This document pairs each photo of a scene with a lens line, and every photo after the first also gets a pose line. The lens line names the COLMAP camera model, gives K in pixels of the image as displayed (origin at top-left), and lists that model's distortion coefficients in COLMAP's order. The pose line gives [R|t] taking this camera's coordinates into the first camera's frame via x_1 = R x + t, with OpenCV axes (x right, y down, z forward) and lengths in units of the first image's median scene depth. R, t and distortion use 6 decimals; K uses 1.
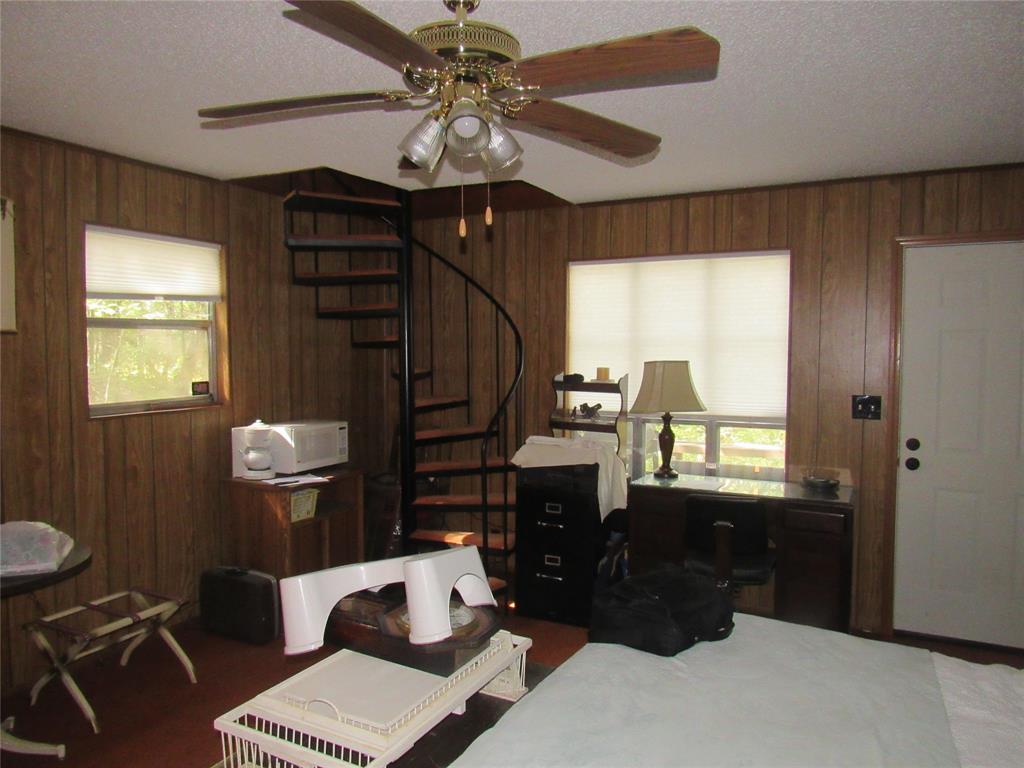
lens RADIAL K [[727.6, 0, 512.0], [0, 727.6, 384.0], [0, 0, 1]] dist [-0.027907, 0.000504]
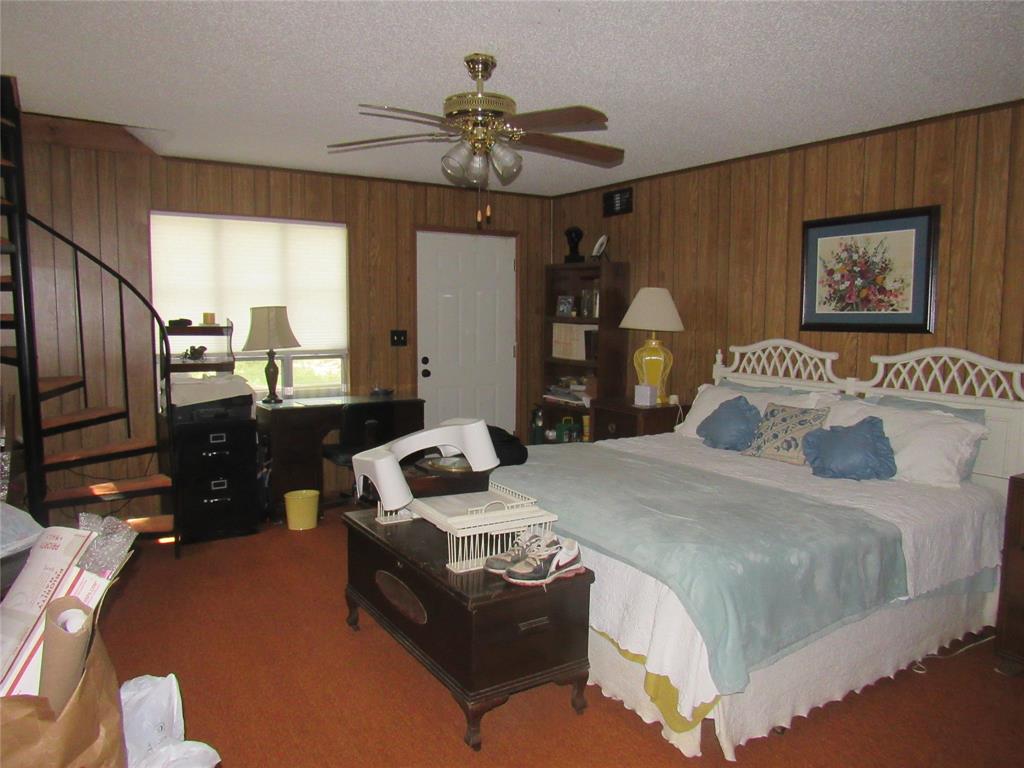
lens RADIAL K [[727.6, 0, 512.0], [0, 727.6, 384.0], [0, 0, 1]] dist [-0.027907, 0.000504]
pose [[0.501577, -0.083332, 0.861090, -0.622701], [0.044045, 0.996519, 0.070782, 0.028707], [-0.863991, 0.002425, 0.503502, 0.052616]]
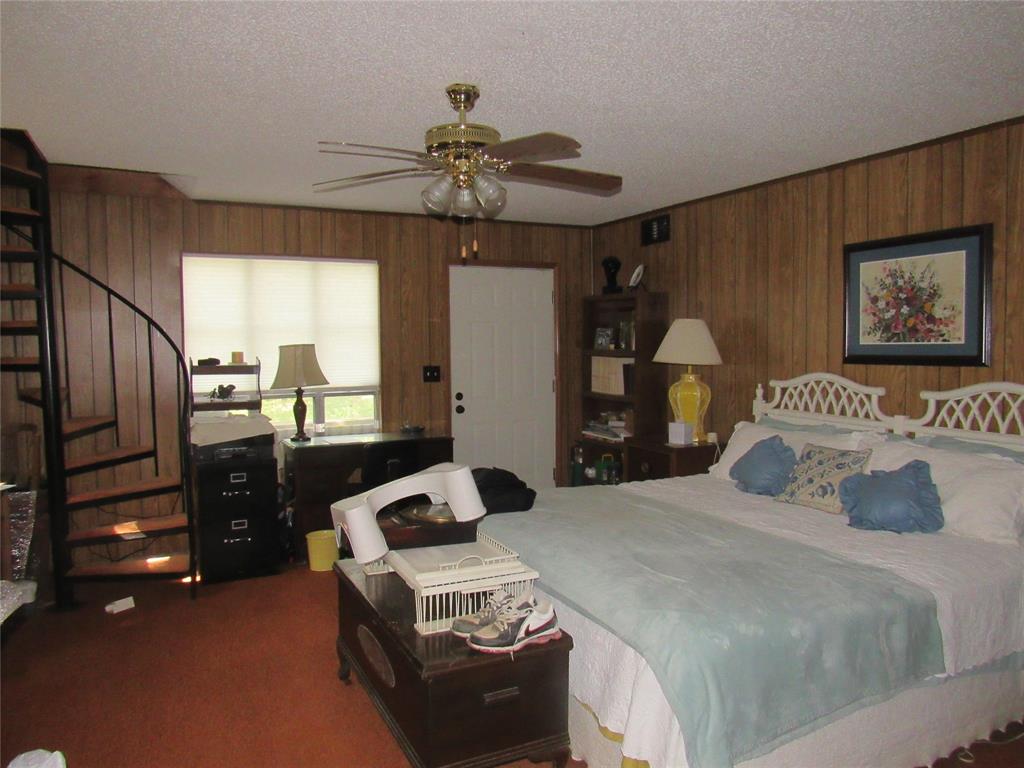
lens RADIAL K [[727.6, 0, 512.0], [0, 727.6, 384.0], [0, 0, 1]] dist [-0.027907, 0.000504]
pose [[0.594409, -0.053973, 0.802350, -0.538831], [0.055792, 0.998109, 0.025808, 0.022149], [-0.802225, 0.029425, 0.596296, 0.002582]]
